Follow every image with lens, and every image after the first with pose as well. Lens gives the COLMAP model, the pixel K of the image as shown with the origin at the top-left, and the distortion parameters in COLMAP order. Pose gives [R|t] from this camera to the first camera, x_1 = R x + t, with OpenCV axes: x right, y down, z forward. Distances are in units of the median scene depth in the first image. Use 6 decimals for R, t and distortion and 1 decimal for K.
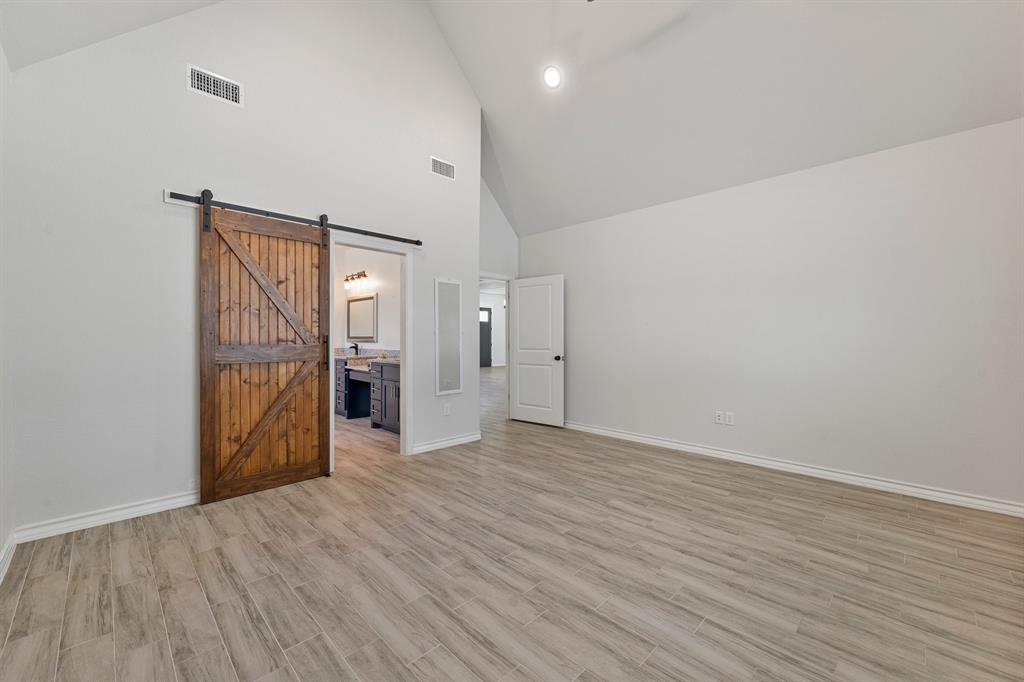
lens RADIAL K [[403.6, 0, 510.7], [0, 403.6, 342.4], [0, 0, 1]] dist [0.001211, -0.000064]
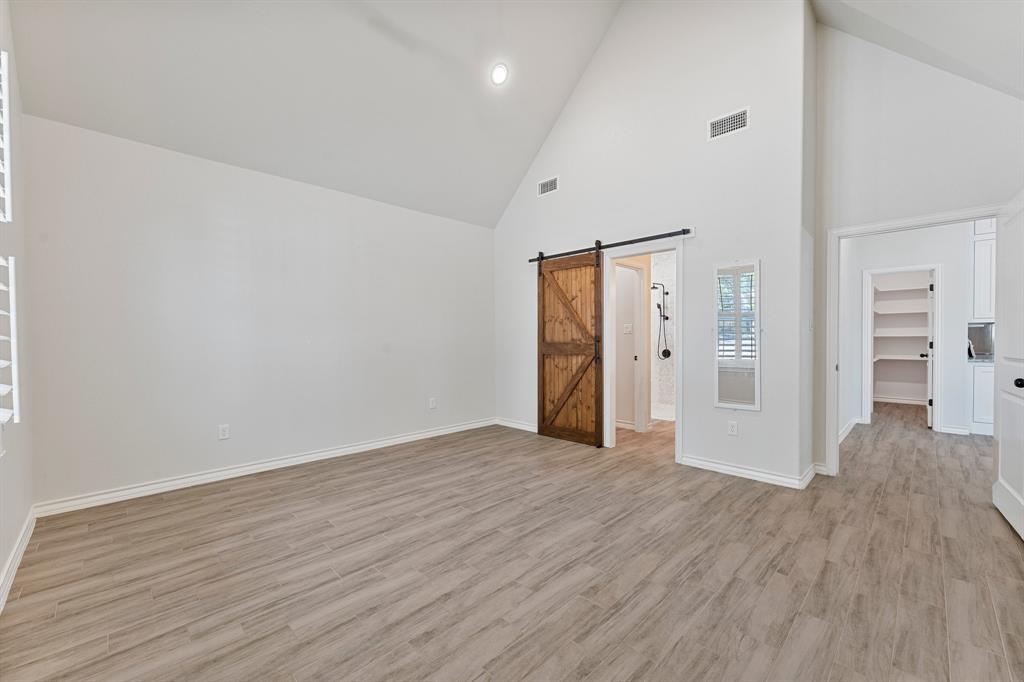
lens RADIAL K [[403.6, 0, 510.7], [0, 403.6, 342.4], [0, 0, 1]] dist [0.001211, -0.000064]
pose [[0.009902, 0.005283, -0.999937, 0.866928], [-0.004930, 0.999974, 0.005234, -0.002101], [0.999939, 0.004877, 0.009928, 0.776475]]
